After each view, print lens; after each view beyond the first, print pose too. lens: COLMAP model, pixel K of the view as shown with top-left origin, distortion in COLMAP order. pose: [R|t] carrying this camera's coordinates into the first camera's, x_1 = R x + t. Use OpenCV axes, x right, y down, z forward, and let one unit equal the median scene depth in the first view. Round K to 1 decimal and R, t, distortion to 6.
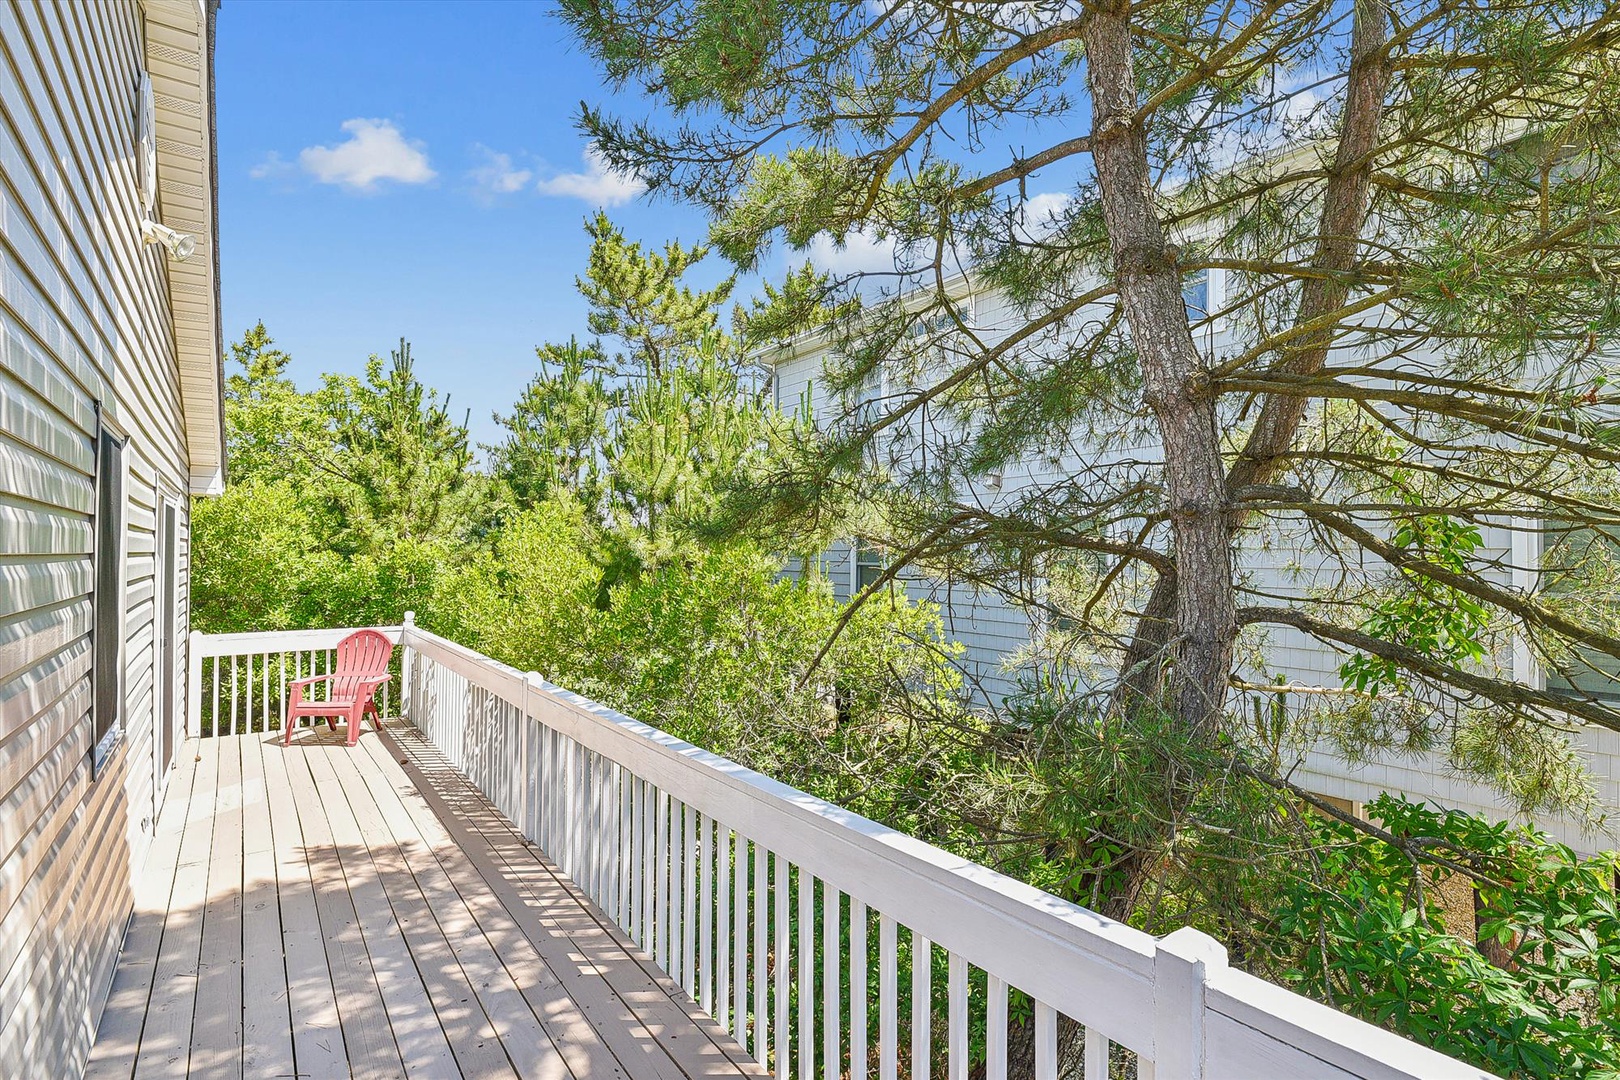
lens RADIAL K [[824.6, 0, 807.5], [0, 824.6, 543.1], [0, 0, 1]] dist [-0.002334, -0.000411]
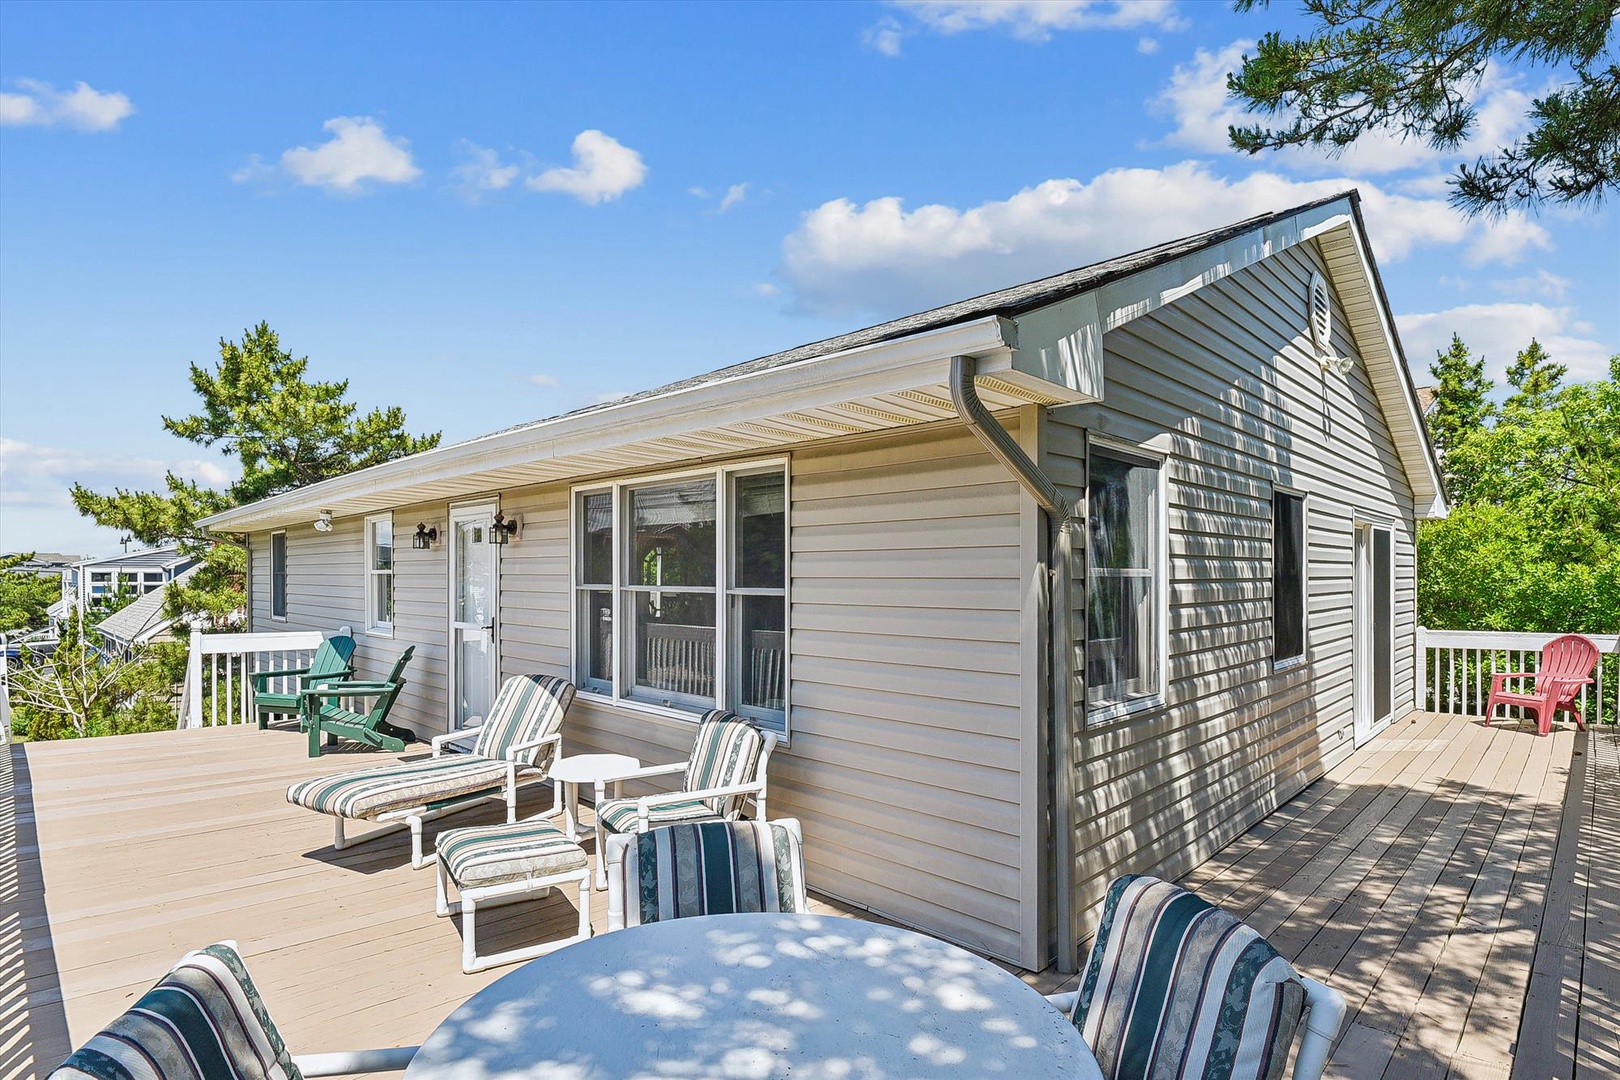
lens RADIAL K [[824.6, 0, 832.0], [0, 824.6, 544.2], [0, 0, 1]] dist [-0.002334, -0.000411]
pose [[0.218813, -0.031152, -0.975269, 0.546325], [0.011357, 0.999504, -0.029379, 0.015737], [0.975701, -0.004648, 0.219058, -0.298875]]
